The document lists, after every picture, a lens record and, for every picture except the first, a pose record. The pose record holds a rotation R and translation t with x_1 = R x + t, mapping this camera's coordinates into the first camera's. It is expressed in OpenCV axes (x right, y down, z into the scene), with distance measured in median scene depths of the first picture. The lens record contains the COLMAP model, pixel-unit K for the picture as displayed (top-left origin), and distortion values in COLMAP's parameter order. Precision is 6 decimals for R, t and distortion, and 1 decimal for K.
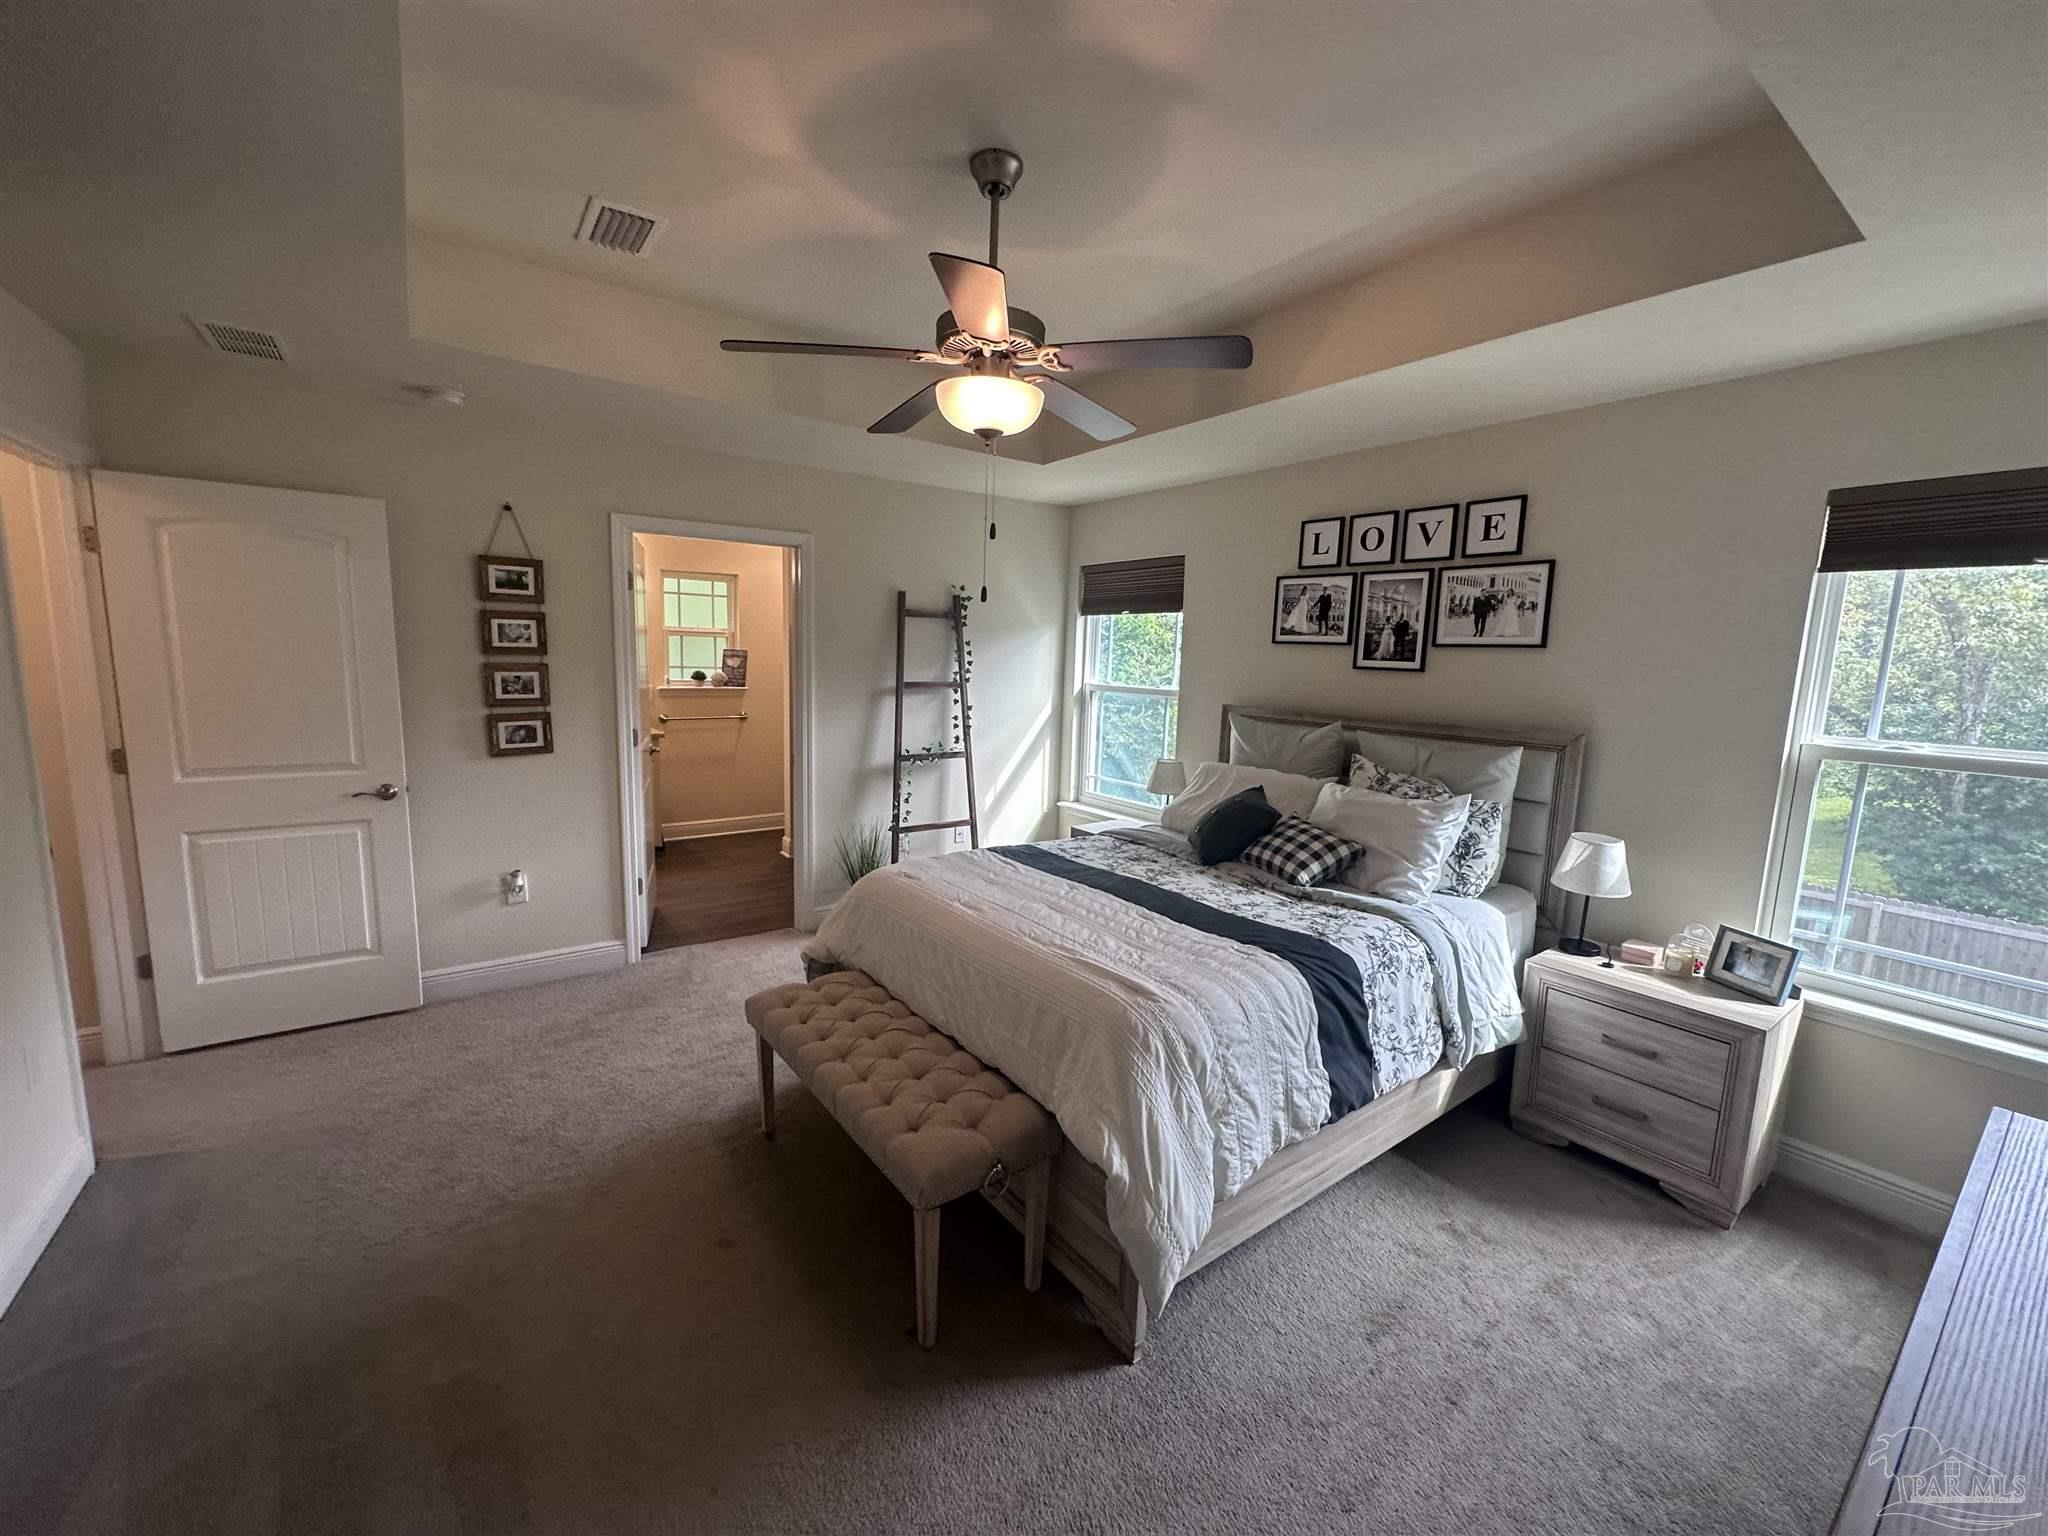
lens RADIAL K [[827.7, 0, 1024.0], [0, 827.7, 768.0], [0, 0, 1]] dist [-0.003869, -0.000128]
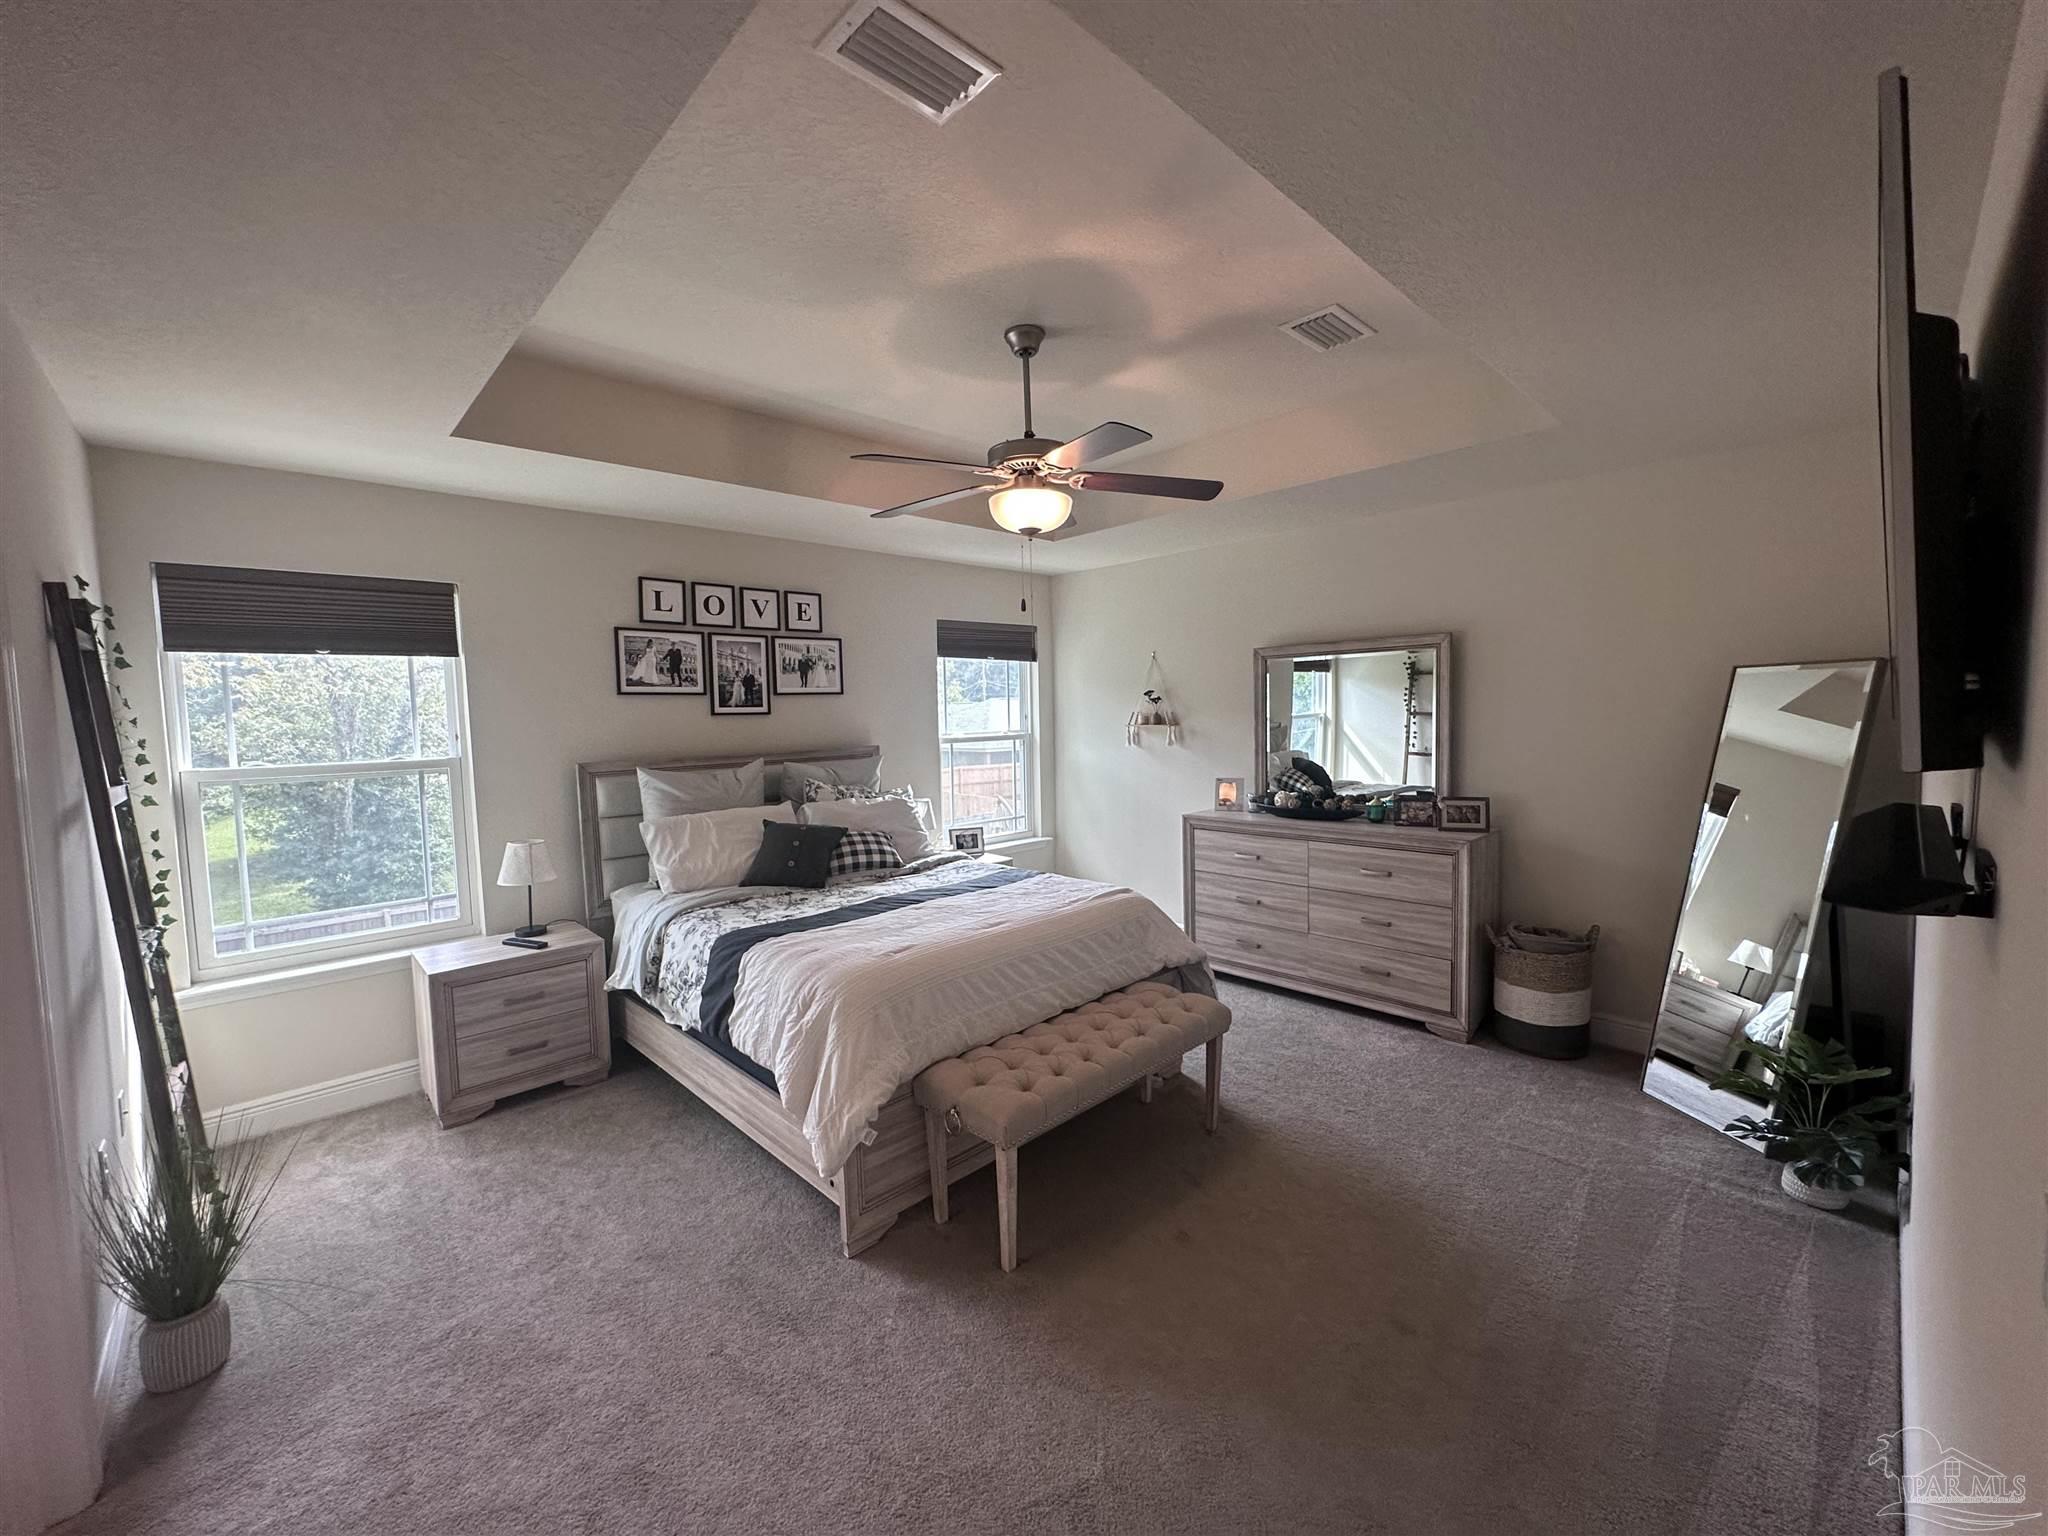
lens RADIAL K [[827.7, 0, 1024.0], [0, 827.7, 768.0], [0, 0, 1]] dist [-0.003869, -0.000128]
pose [[-0.145075, -0.097255, 0.984629, -0.872378], [0.155860, 0.980486, 0.119810, -0.128810], [-0.977068, 0.170845, -0.127086, 0.800115]]
